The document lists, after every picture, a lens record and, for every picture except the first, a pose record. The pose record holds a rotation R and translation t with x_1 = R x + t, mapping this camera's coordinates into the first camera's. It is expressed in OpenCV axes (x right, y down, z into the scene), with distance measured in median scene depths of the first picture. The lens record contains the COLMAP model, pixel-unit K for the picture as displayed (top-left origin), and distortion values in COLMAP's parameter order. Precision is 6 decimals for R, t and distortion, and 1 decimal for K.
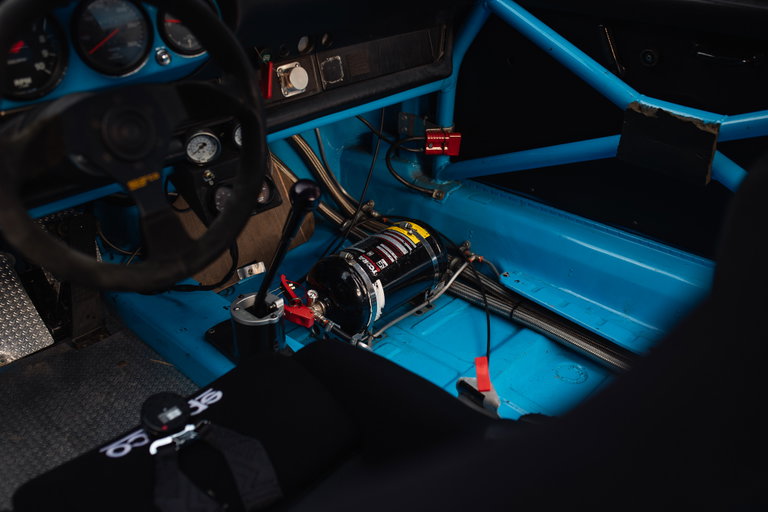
lens RADIAL K [[739.8, 0, 386.5], [0, 739.8, 257.1], [0, 0, 1]] dist [-0.074792, 0.115784]
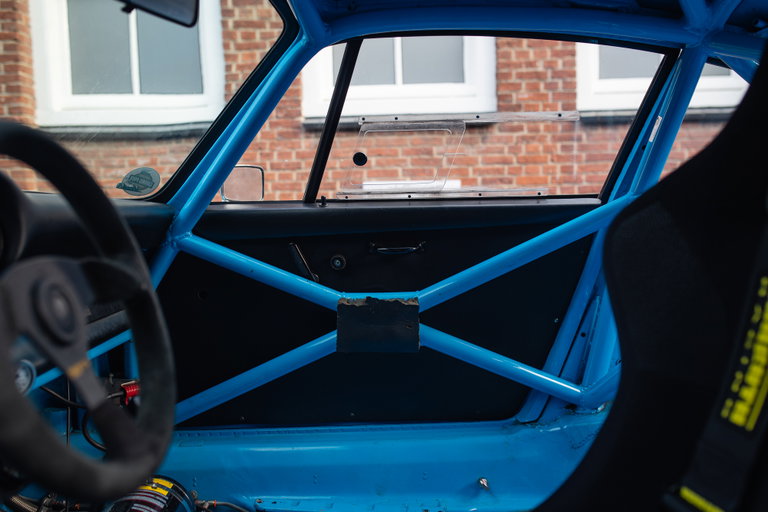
lens RADIAL K [[736.7, 0, 385.5], [0, 736.7, 250.7], [0, 0, 1]] dist [-0.039382, 0.026664]
pose [[0.757857, -0.095327, 0.645419, -0.312942], [0.356816, 0.888767, -0.287708, 0.070534], [-0.546201, 0.448337, 0.707572, 0.104656]]
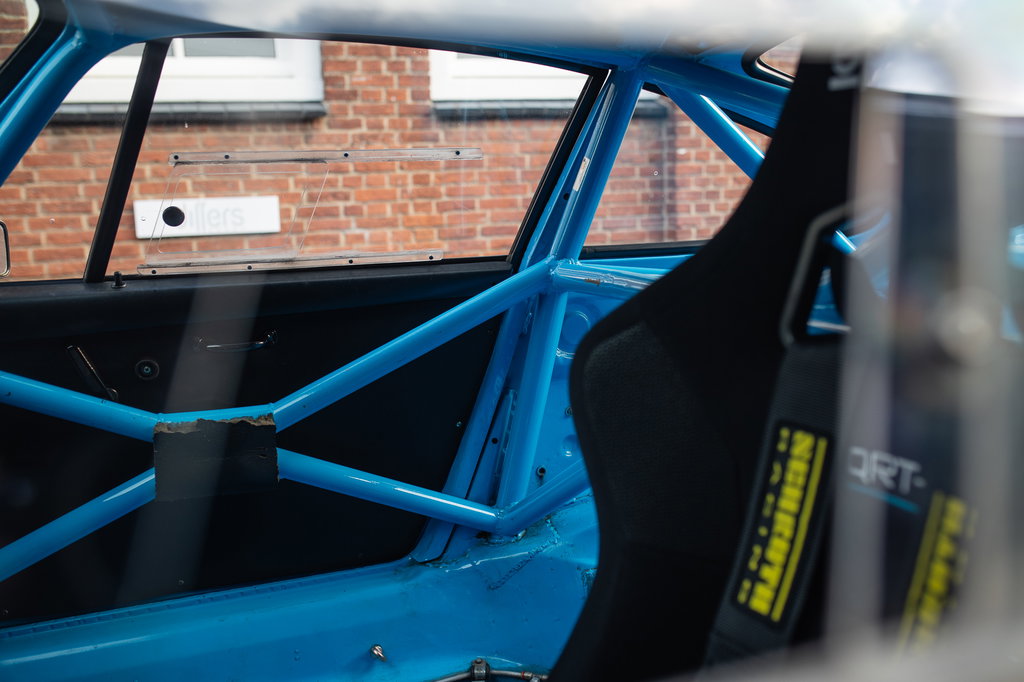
lens RADIAL K [[986.4, 0, 515.3], [0, 986.4, 342.5], [0, 0, 1]] dist [-0.074792, 0.115784]
pose [[0.481041, -0.185284, 0.856895, -0.320519], [0.466803, 0.881470, -0.071454, -0.033114], [-0.742088, 0.434373, 0.510515, 0.137283]]
